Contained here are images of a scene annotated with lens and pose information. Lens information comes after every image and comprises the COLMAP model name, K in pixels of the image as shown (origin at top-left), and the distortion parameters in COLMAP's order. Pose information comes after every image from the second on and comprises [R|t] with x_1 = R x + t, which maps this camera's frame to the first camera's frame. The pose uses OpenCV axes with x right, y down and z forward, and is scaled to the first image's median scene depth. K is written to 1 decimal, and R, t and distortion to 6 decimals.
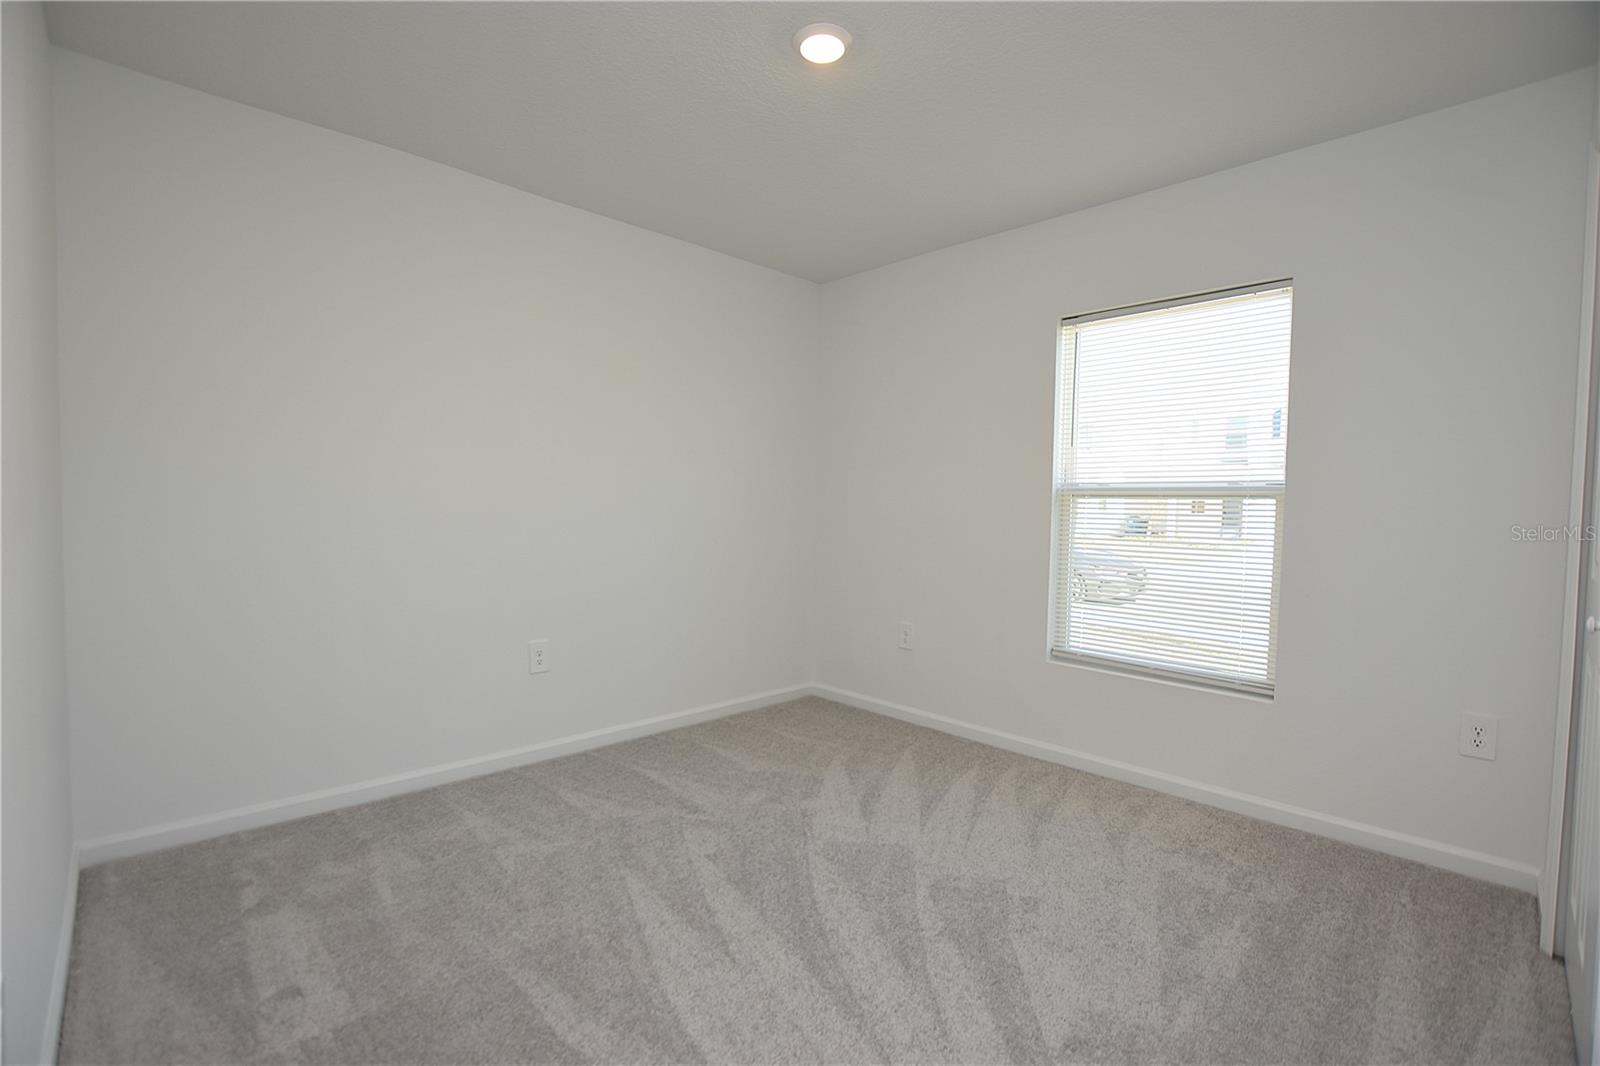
lens RADIAL K [[706.9, 0, 800.0], [0, 706.9, 533.0], [0, 0, 1]] dist [-0.030602, 0.001100]
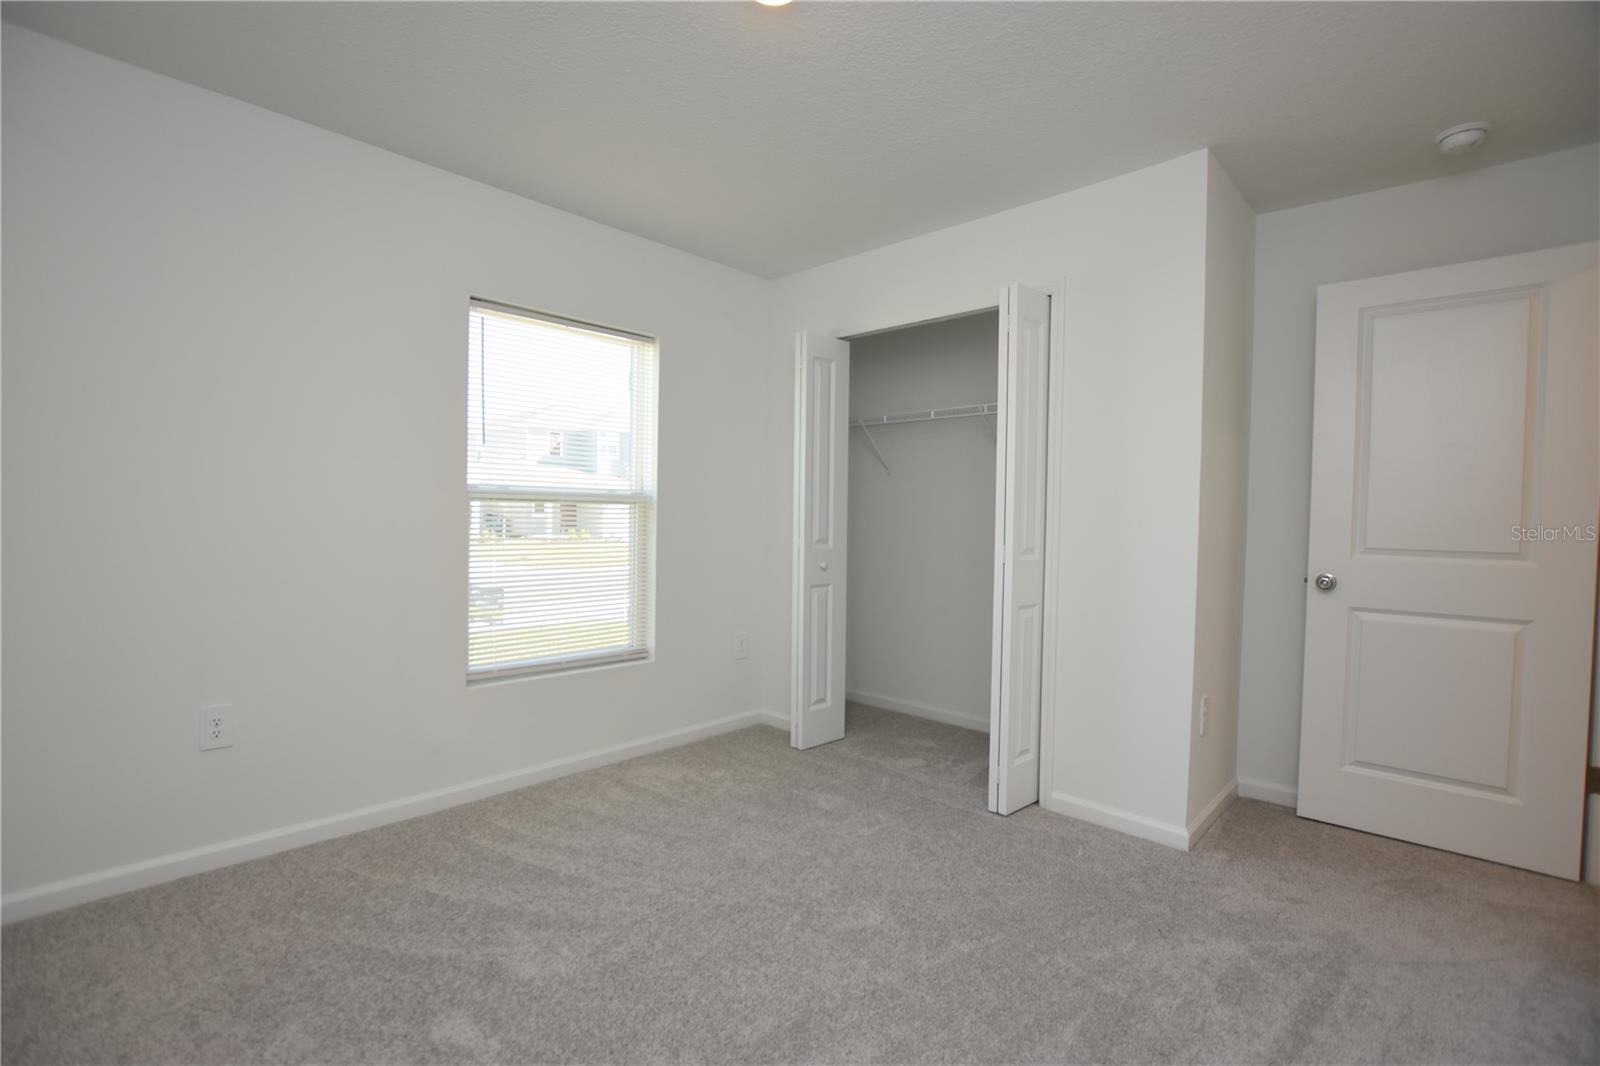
lens RADIAL K [[706.9, 0, 800.0], [0, 706.9, 533.0], [0, 0, 1]] dist [-0.030602, 0.001100]
pose [[-0.014967, -0.033407, 0.999330, -0.528853], [0.040181, 0.998614, 0.033985, -0.023225], [-0.999080, 0.040663, -0.013604, 0.612080]]
